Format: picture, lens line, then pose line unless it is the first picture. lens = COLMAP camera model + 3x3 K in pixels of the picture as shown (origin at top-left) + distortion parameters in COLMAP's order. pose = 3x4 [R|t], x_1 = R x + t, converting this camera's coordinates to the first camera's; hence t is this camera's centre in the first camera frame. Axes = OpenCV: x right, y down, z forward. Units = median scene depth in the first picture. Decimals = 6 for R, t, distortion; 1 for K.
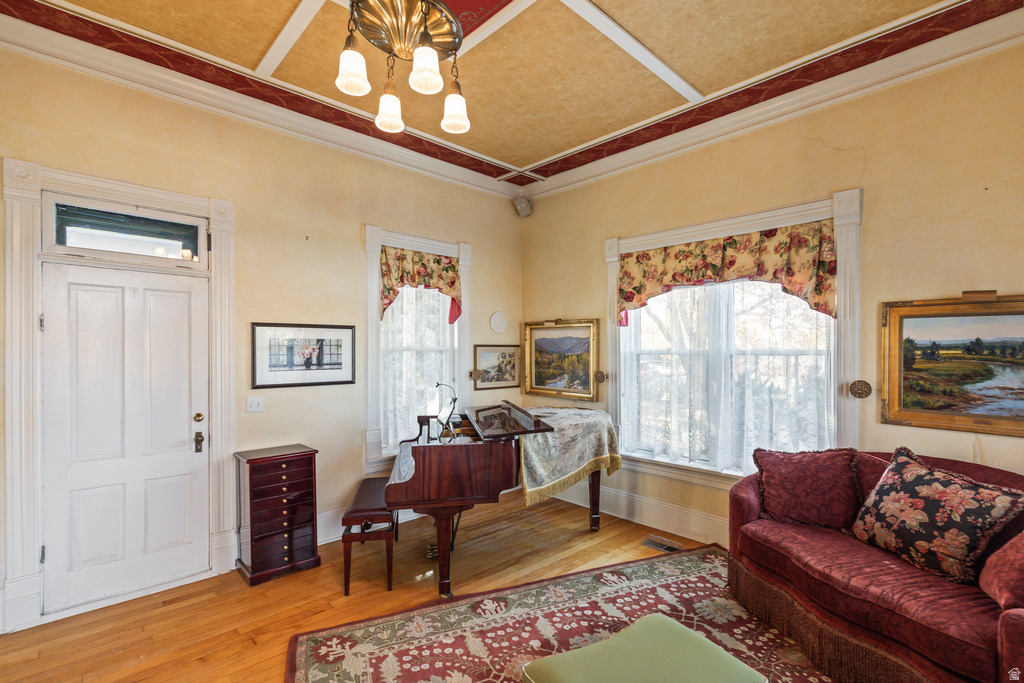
lens RADIAL K [[463.3, 0, 493.8], [0, 463.3, 355.7], [0, 0, 1]] dist [0.005860, -0.001685]
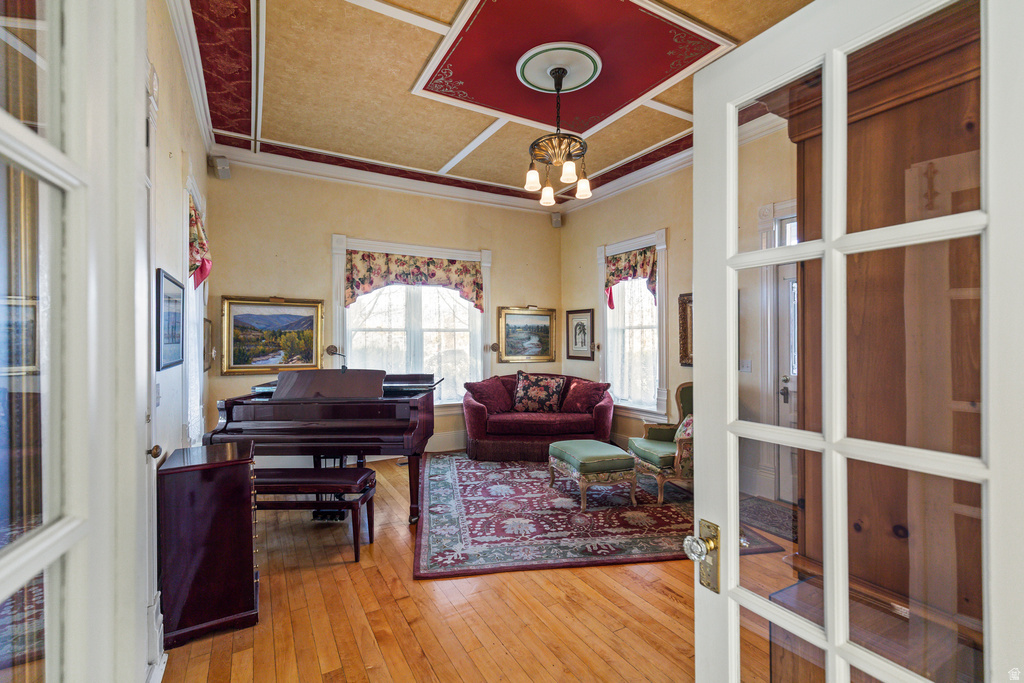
lens RADIAL K [[463.3, 0, 507.7], [0, 463.3, 339.0], [0, 0, 1]] dist [0.005860, -0.001685]
pose [[0.244967, 0.001405, 0.969530, -1.079578], [0.015040, 0.999873, -0.005249, 0.040992], [-0.969415, 0.015868, 0.244915, 0.386866]]
